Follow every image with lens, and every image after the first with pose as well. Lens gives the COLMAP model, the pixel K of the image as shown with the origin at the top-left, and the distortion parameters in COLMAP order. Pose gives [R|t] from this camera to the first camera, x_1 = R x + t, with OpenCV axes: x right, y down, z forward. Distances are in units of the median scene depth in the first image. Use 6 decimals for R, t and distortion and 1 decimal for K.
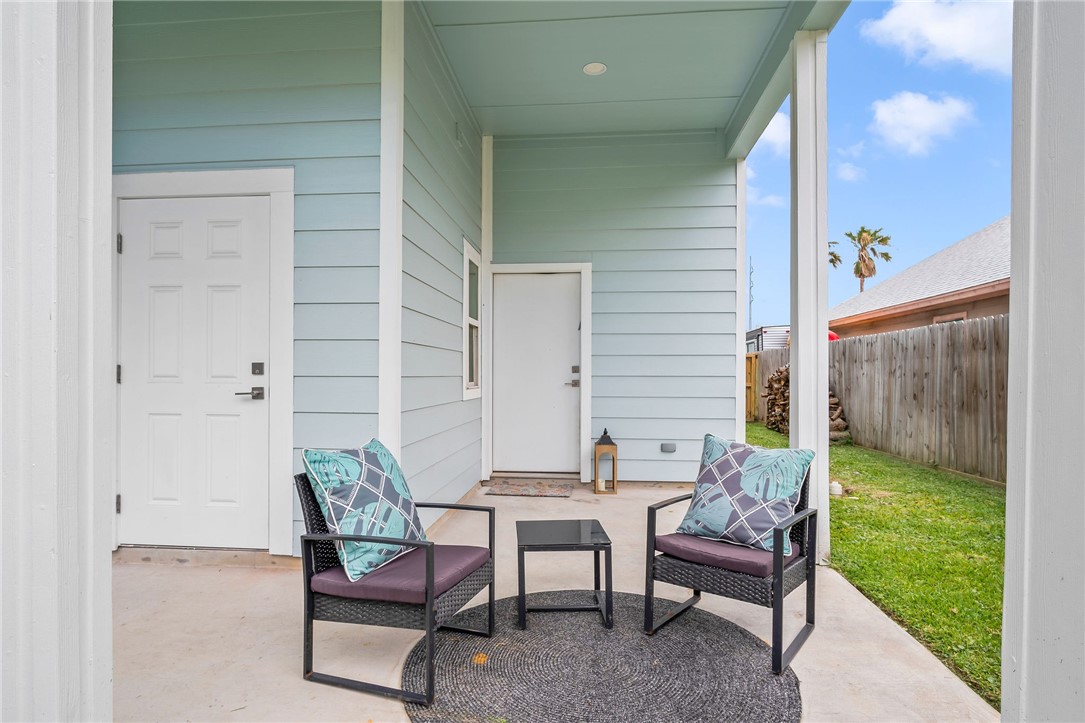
lens RADIAL K [[584.1, 0, 537.6], [0, 584.1, 369.9], [0, 0, 1]] dist [-0.000456, -0.000173]
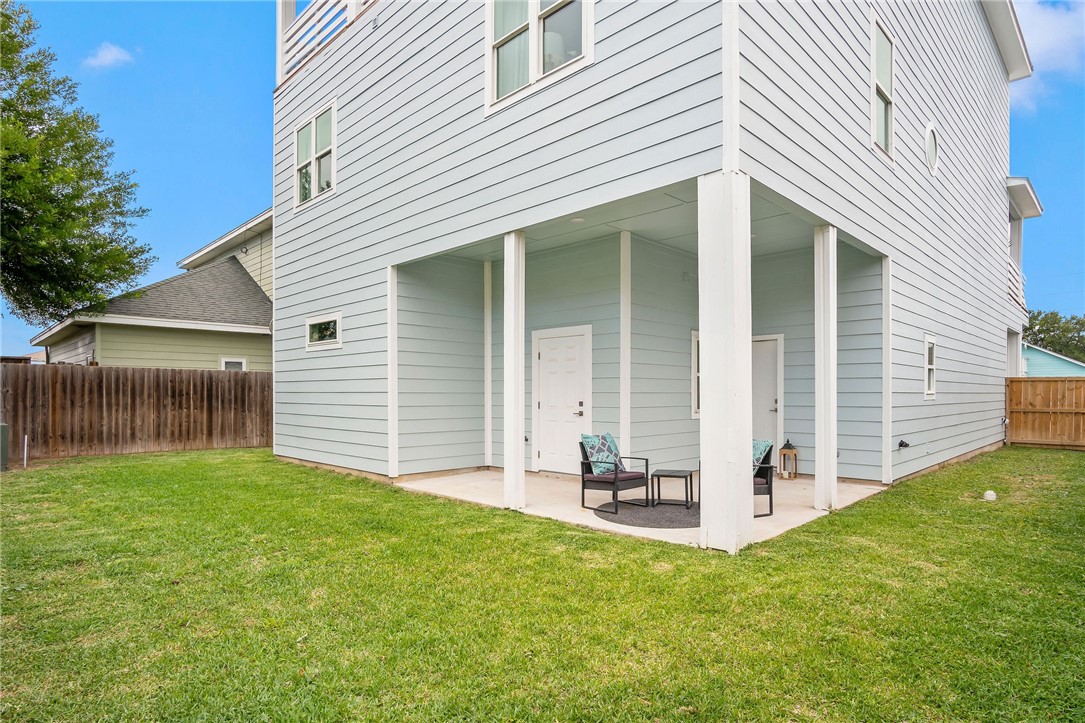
lens RADIAL K [[596.1, 0, 539.9], [0, 596.1, 389.5], [0, 0, 1]] dist [-0.000115, -0.000007]
pose [[0.778644, -0.009521, -0.627393, 1.250353], [0.009150, 0.999951, -0.003819, -0.070678], [0.627399, -0.002767, 0.778693, -1.401223]]
